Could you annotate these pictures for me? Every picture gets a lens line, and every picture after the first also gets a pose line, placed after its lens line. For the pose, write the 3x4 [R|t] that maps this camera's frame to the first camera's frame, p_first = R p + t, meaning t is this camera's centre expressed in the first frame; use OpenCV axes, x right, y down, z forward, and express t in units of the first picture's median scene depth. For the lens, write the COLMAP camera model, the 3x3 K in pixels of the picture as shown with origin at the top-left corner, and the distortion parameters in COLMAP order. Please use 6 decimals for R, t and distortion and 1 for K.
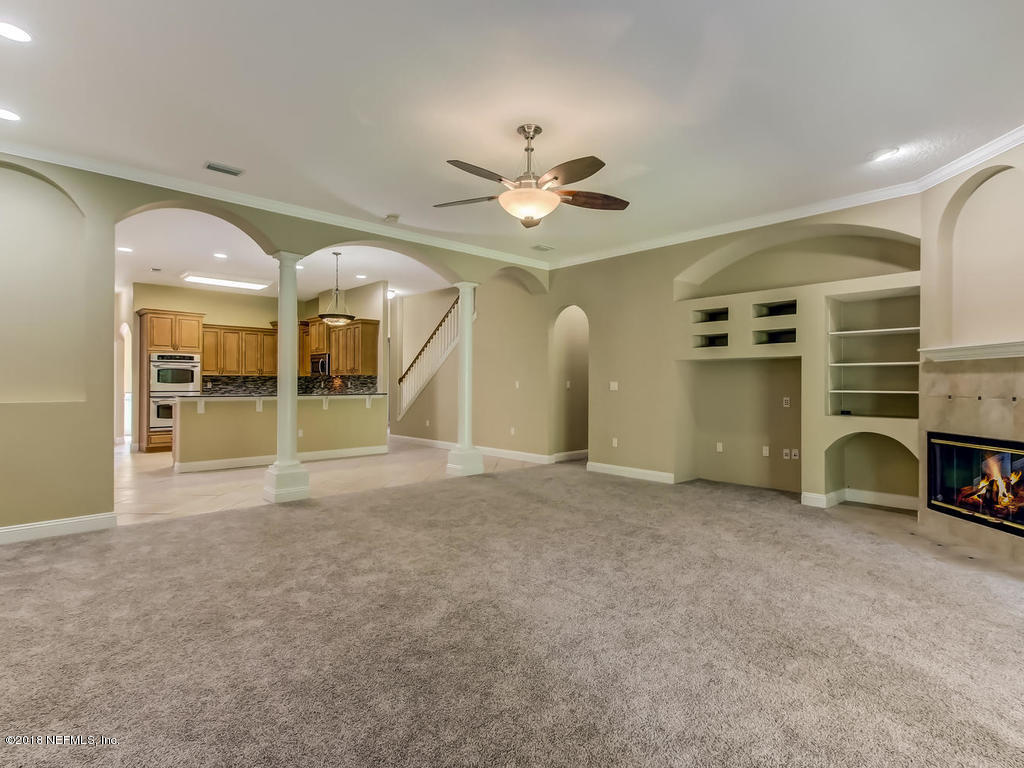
lens RADIAL K [[537.3, 0, 512.4], [0, 537.3, 378.9], [0, 0, 1]] dist [0.017558, -0.000546]
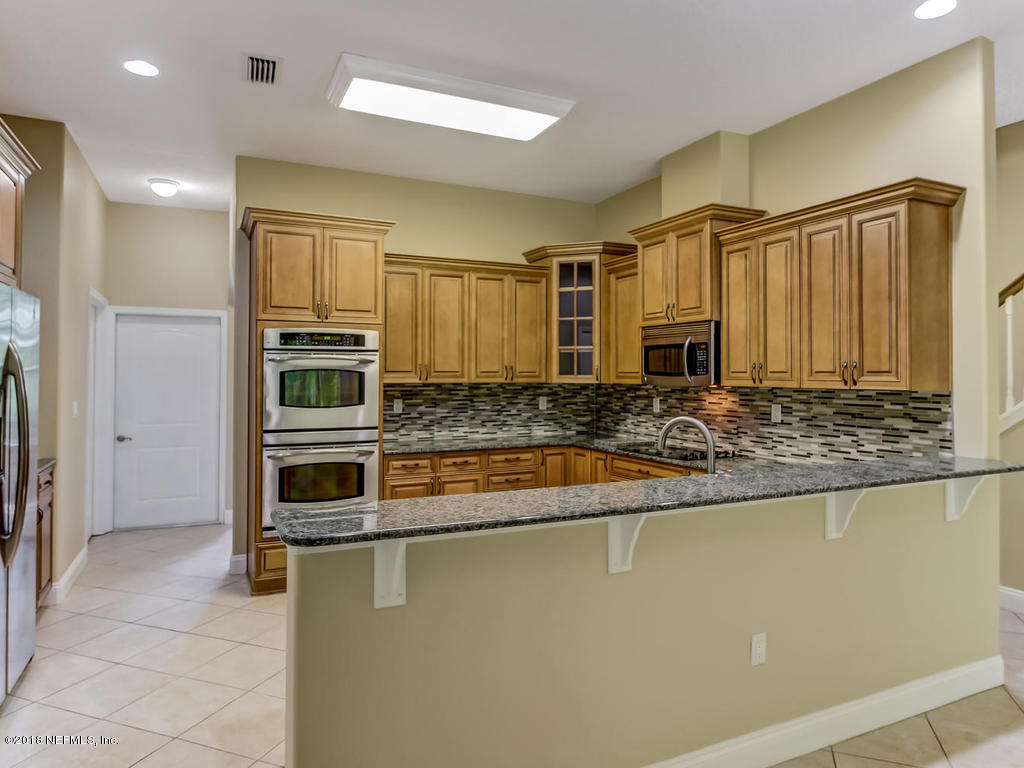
lens RADIAL K [[645.4, 0, 522.5], [0, 645.4, 364.7], [0, 0, 1]] dist [-0.026432, -0.000063]
pose [[0.958303, -0.005605, -0.285700, -0.346322], [0.003607, 0.999965, -0.007520, -0.016867], [0.285732, 0.006176, 0.958290, 0.585139]]
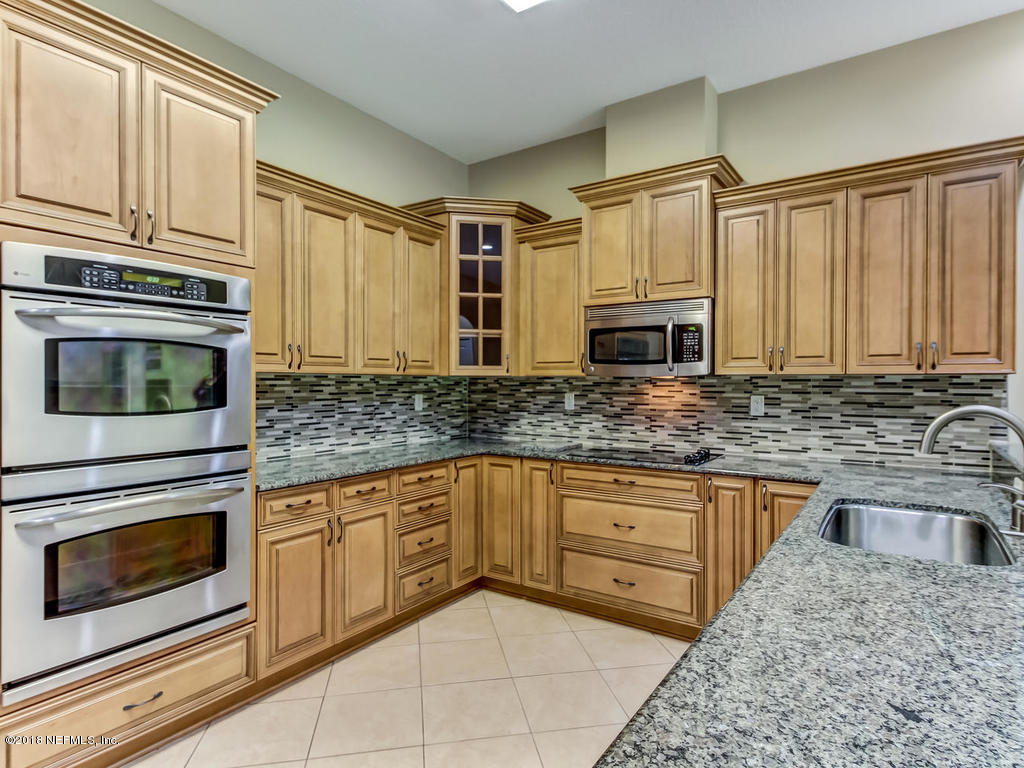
lens RADIAL K [[555.3, 0, 512.0], [0, 555.3, 384.0], [0, 0, 1]] dist [0.002646, -0.000837]
pose [[0.973385, -0.002472, 0.229164, -0.516921], [-0.000269, 0.999929, 0.011929, -0.004673], [-0.229177, -0.011673, 0.973315, 0.743333]]
